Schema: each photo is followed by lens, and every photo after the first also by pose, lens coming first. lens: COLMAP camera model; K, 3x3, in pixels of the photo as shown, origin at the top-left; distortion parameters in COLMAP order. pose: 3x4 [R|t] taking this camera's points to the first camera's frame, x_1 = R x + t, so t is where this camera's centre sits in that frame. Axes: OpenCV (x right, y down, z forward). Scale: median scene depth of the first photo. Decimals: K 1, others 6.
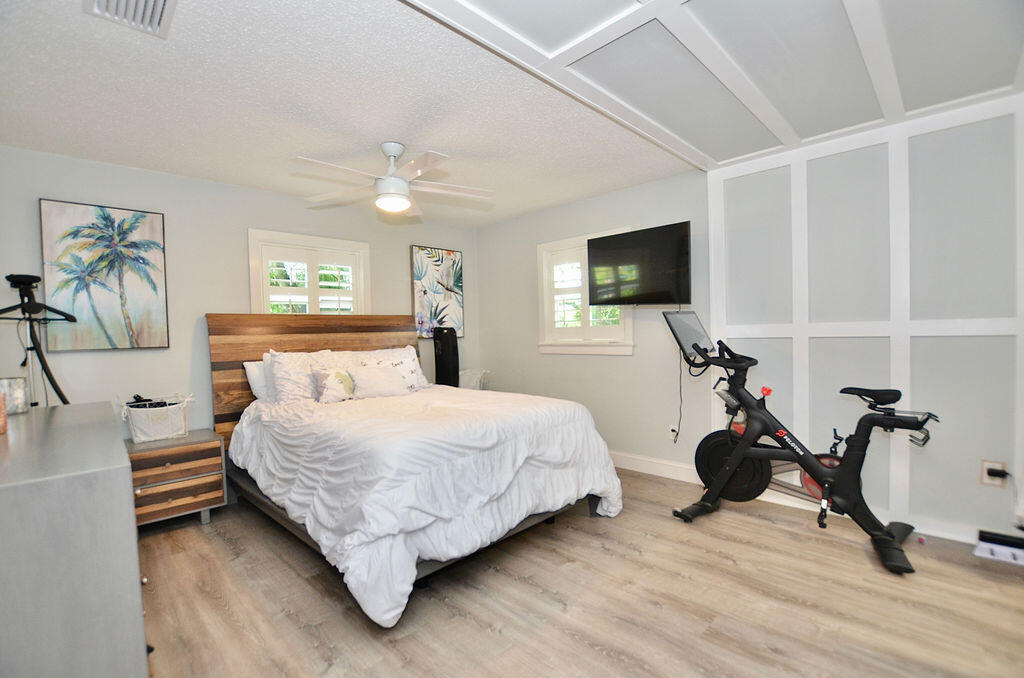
lens RADIAL K [[458.6, 0, 512.7], [0, 458.6, 340.5], [0, 0, 1]] dist [-0.036738, 0.000346]
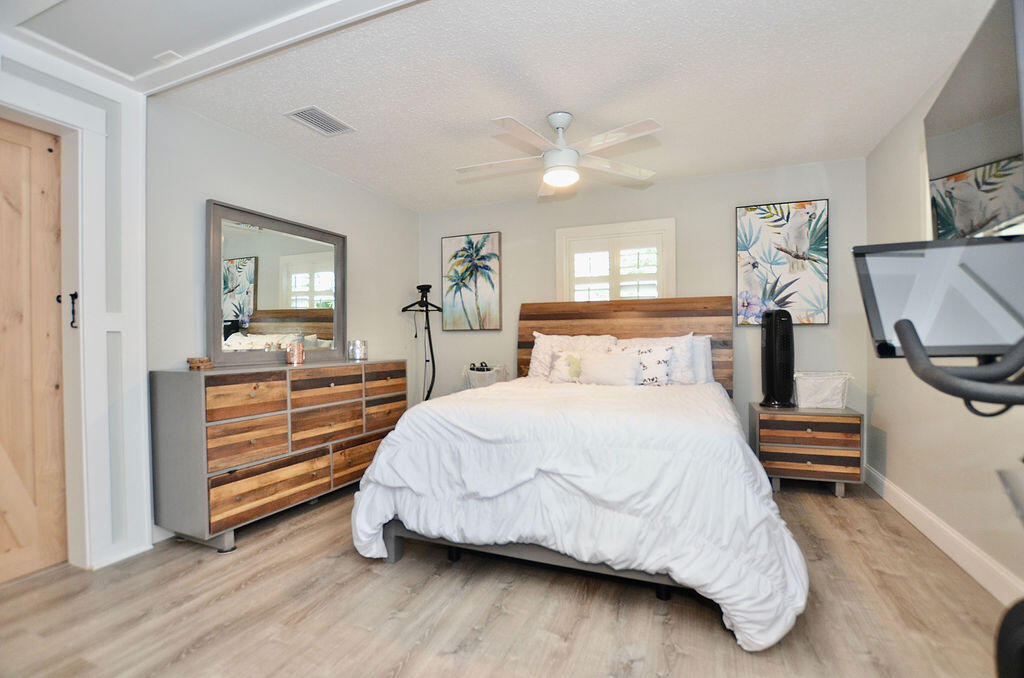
lens RADIAL K [[460.1, 0, 511.9], [0, 460.1, 345.0], [0, 0, 1]] dist [-0.039282, 0.006268]
pose [[0.379972, 0.036533, -0.924276, 0.572528], [-0.018476, 0.999320, 0.031903, 0.018520], [0.924813, 0.004955, 0.380389, 0.530747]]
